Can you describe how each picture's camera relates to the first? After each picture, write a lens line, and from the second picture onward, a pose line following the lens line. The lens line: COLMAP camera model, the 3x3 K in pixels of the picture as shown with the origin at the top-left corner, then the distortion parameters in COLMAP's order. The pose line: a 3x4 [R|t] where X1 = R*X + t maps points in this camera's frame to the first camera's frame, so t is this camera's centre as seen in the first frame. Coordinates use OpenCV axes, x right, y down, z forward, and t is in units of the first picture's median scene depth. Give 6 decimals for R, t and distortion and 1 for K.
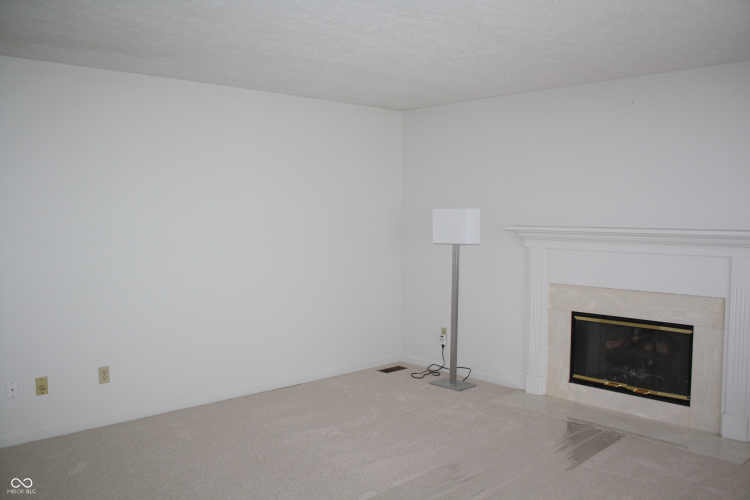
lens RADIAL K [[641.4, 0, 370.7], [0, 641.4, 246.7], [0, 0, 1]] dist [-0.148210, 0.132155]
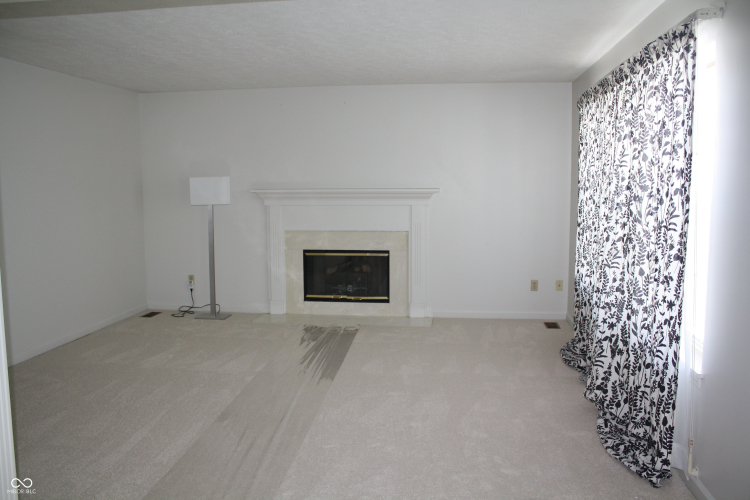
lens RADIAL K [[641.4, 0, 370.7], [0, 641.4, 246.7], [0, 0, 1]] dist [-0.148210, 0.132155]
pose [[0.787461, -0.075056, 0.611777, -0.430824], [0.040915, 0.996734, 0.069621, 0.003793], [-0.615005, -0.029793, 0.787960, -0.201425]]
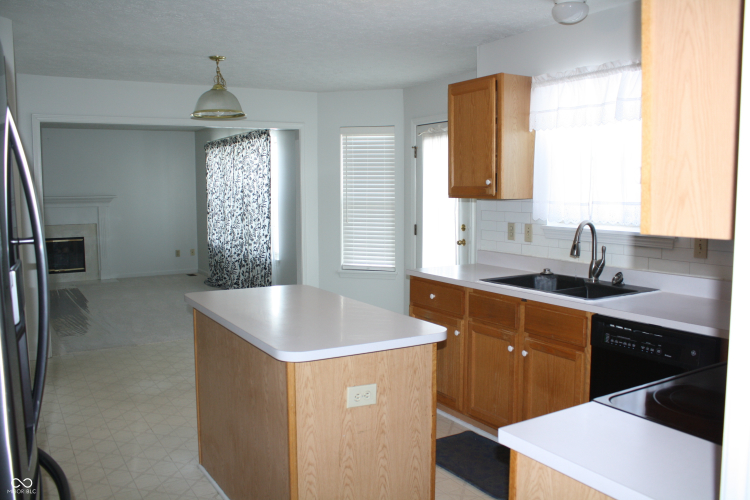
lens RADIAL K [[641.4, 0, 370.7], [0, 641.4, 246.7], [0, 0, 1]] dist [-0.148210, 0.132155]
pose [[0.235583, -0.099655, 0.966731, -1.322871], [0.057444, 0.994417, 0.088511, 0.014223], [-0.970155, 0.034681, 0.239992, -0.542129]]
